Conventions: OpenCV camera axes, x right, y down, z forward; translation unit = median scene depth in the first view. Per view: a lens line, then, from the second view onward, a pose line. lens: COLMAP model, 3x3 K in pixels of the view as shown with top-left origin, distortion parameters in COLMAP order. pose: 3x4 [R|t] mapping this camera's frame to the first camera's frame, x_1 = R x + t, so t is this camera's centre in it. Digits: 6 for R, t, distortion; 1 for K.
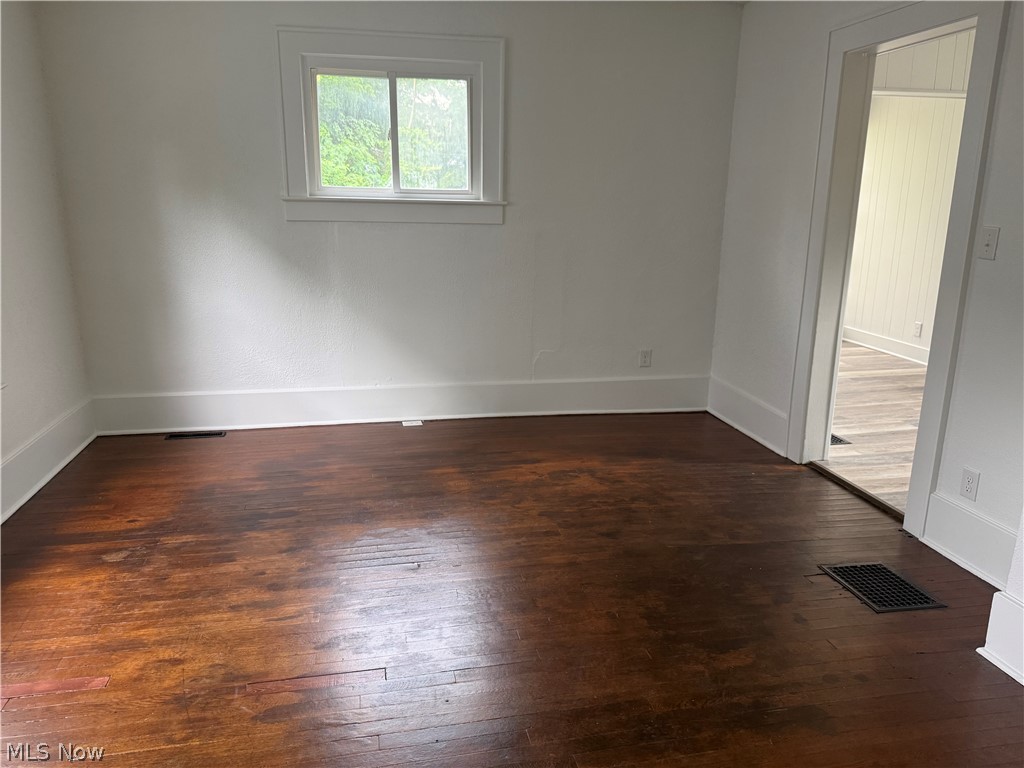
lens RADIAL K [[712.9, 0, 504.7], [0, 712.9, 395.7], [0, 0, 1]] dist [0.081750, -0.142508]
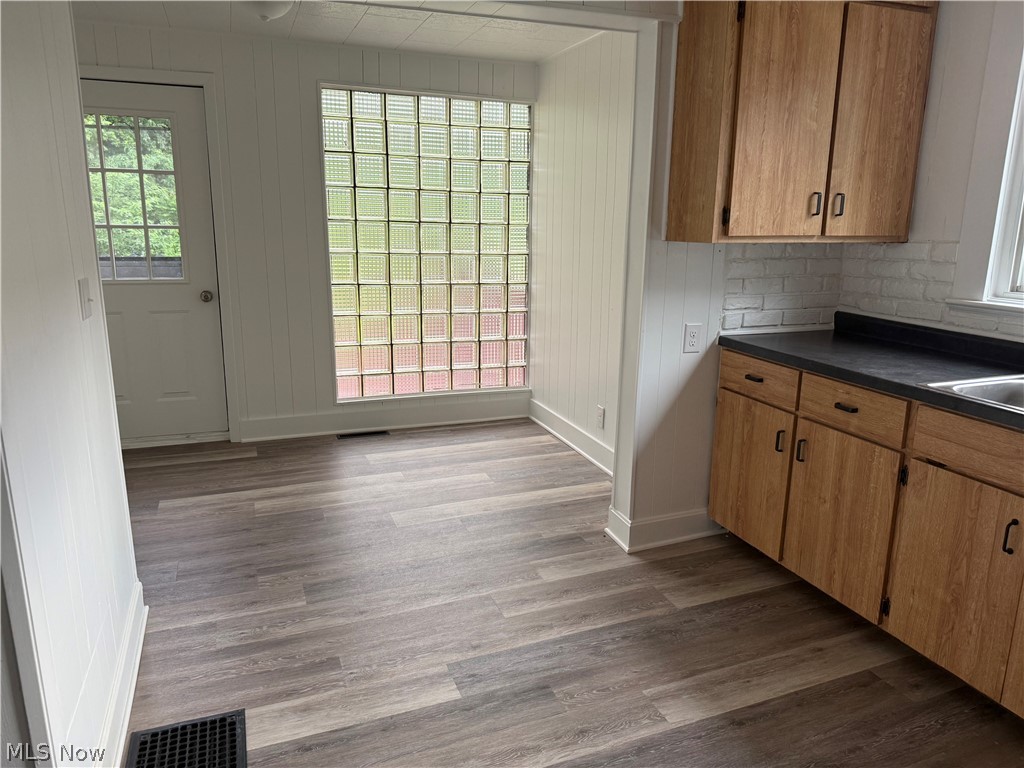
lens RADIAL K [[712.7, 0, 512.0], [0, 712.7, 384.0], [0, 0, 1]] dist [0.104741, -0.150843]
pose [[0.984923, -0.038800, 0.168587, 0.766040], [0.045095, 0.998415, -0.033669, -0.207087], [-0.167013, 0.040764, 0.985112, 0.729329]]
